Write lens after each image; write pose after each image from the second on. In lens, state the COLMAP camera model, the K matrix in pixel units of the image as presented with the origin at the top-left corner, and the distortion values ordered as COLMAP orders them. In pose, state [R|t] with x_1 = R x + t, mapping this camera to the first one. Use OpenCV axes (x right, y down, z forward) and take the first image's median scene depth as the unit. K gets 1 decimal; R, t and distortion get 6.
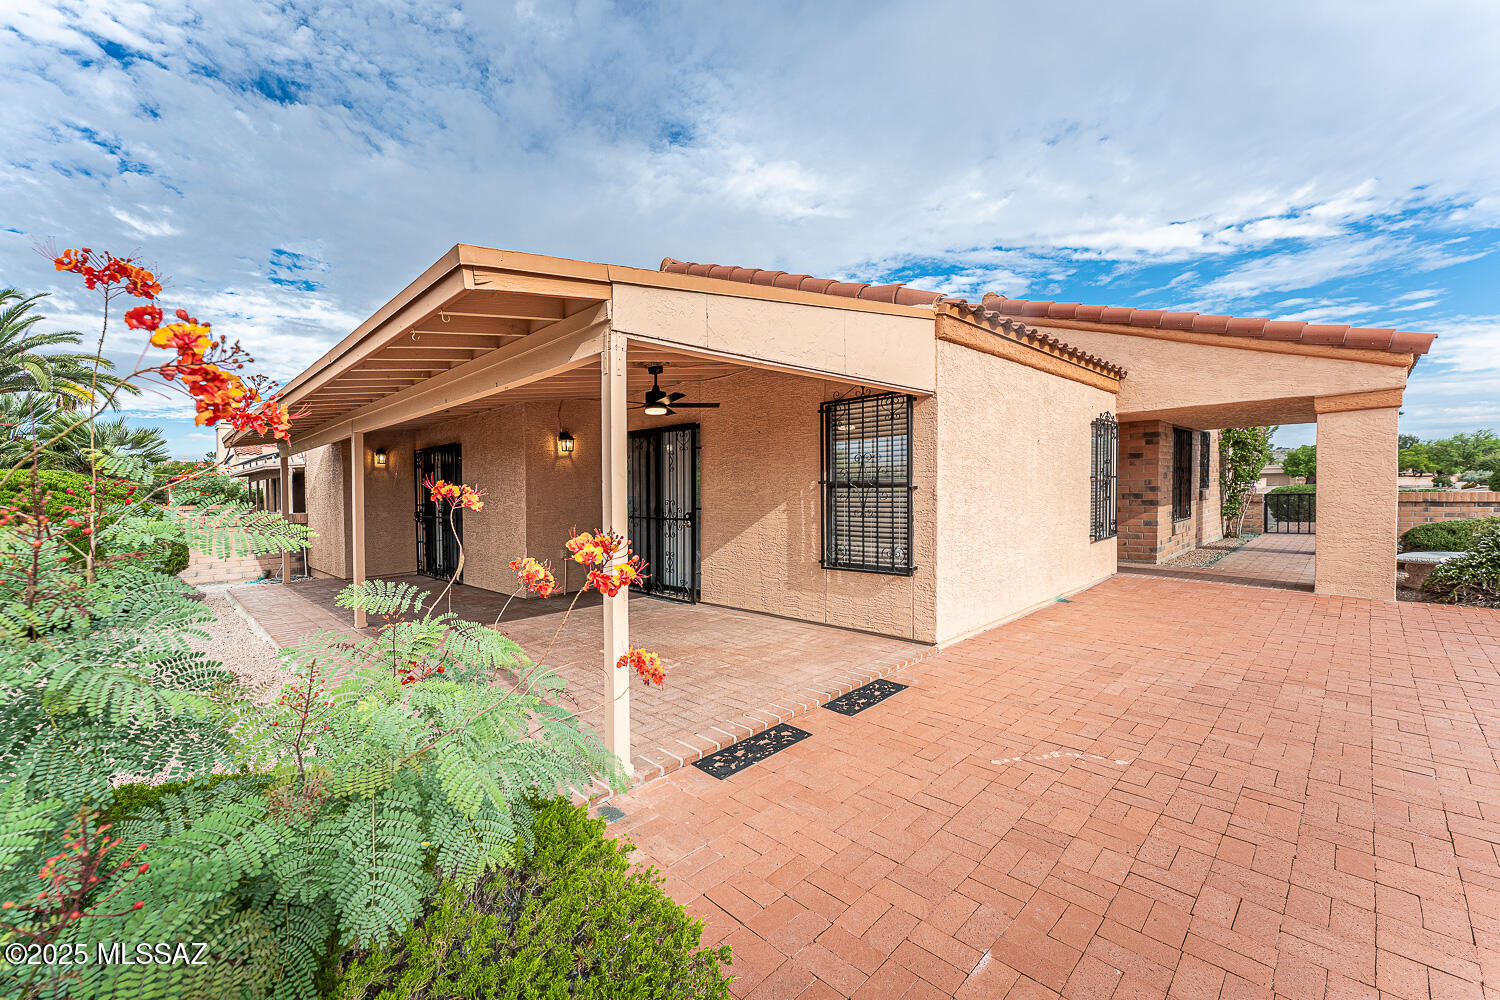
lens RADIAL K [[601.5, 0, 750.0], [0, 601.5, 500.0], [0, 0, 1]] dist [0.005486, -0.000191]
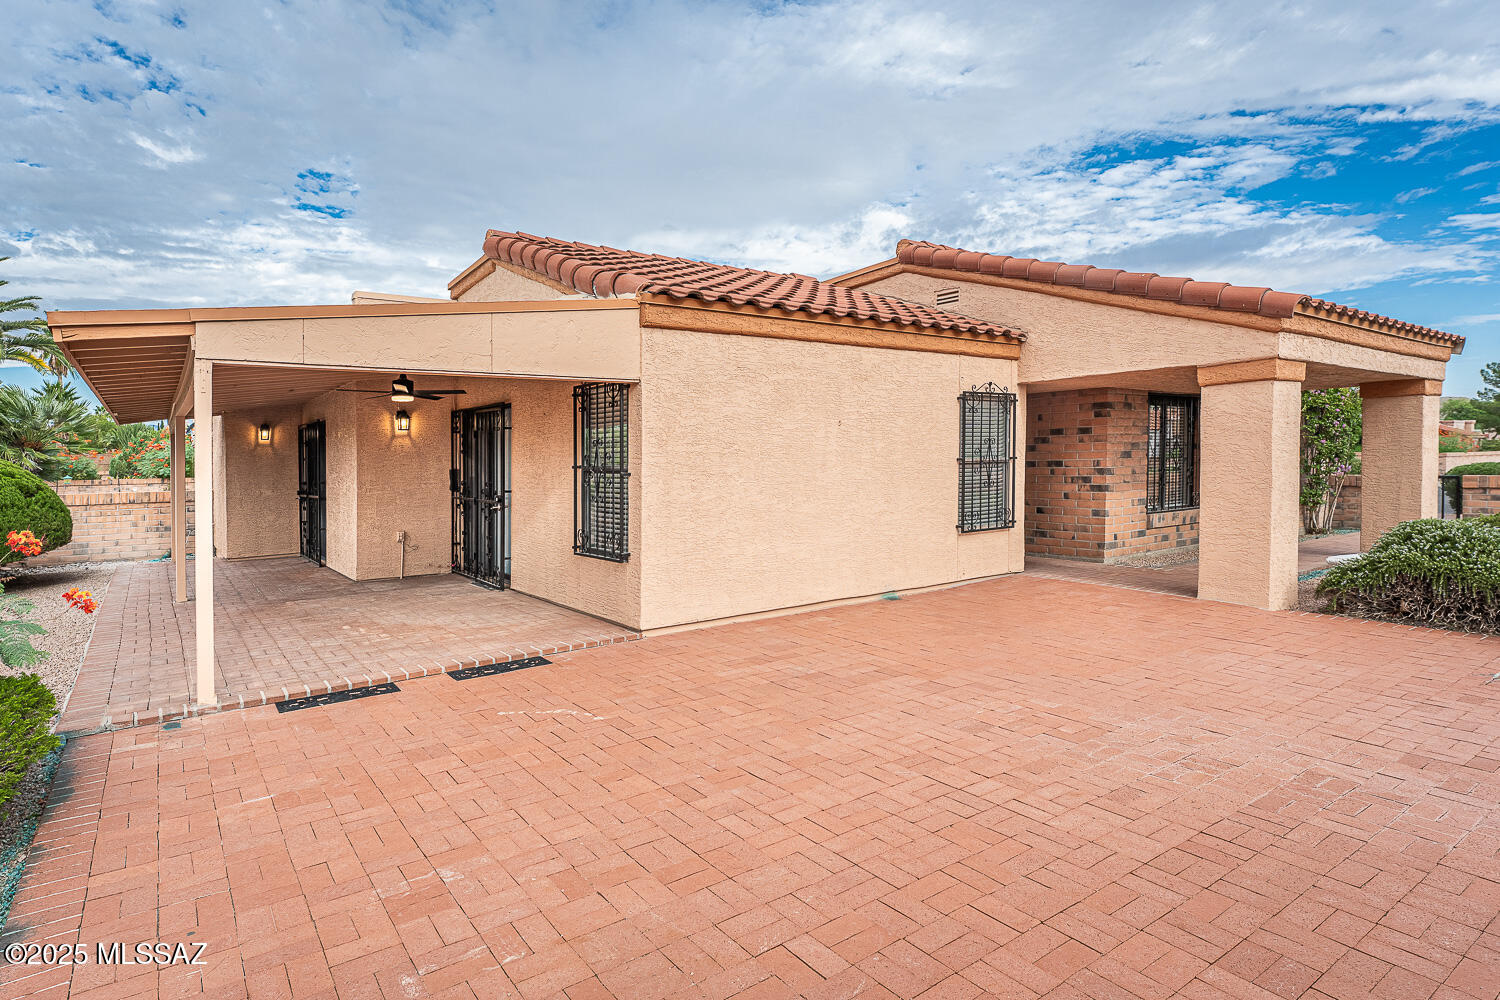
lens RADIAL K [[804.5, 0, 747.1], [0, 804.5, 465.1], [0, 0, 1]] dist [-0.001391, 0.000060]
pose [[0.987871, 0.004971, -0.155198, 0.486331], [-0.006625, 0.999927, -0.010141, -0.016774], [0.155136, 0.011046, 0.987831, -0.210529]]
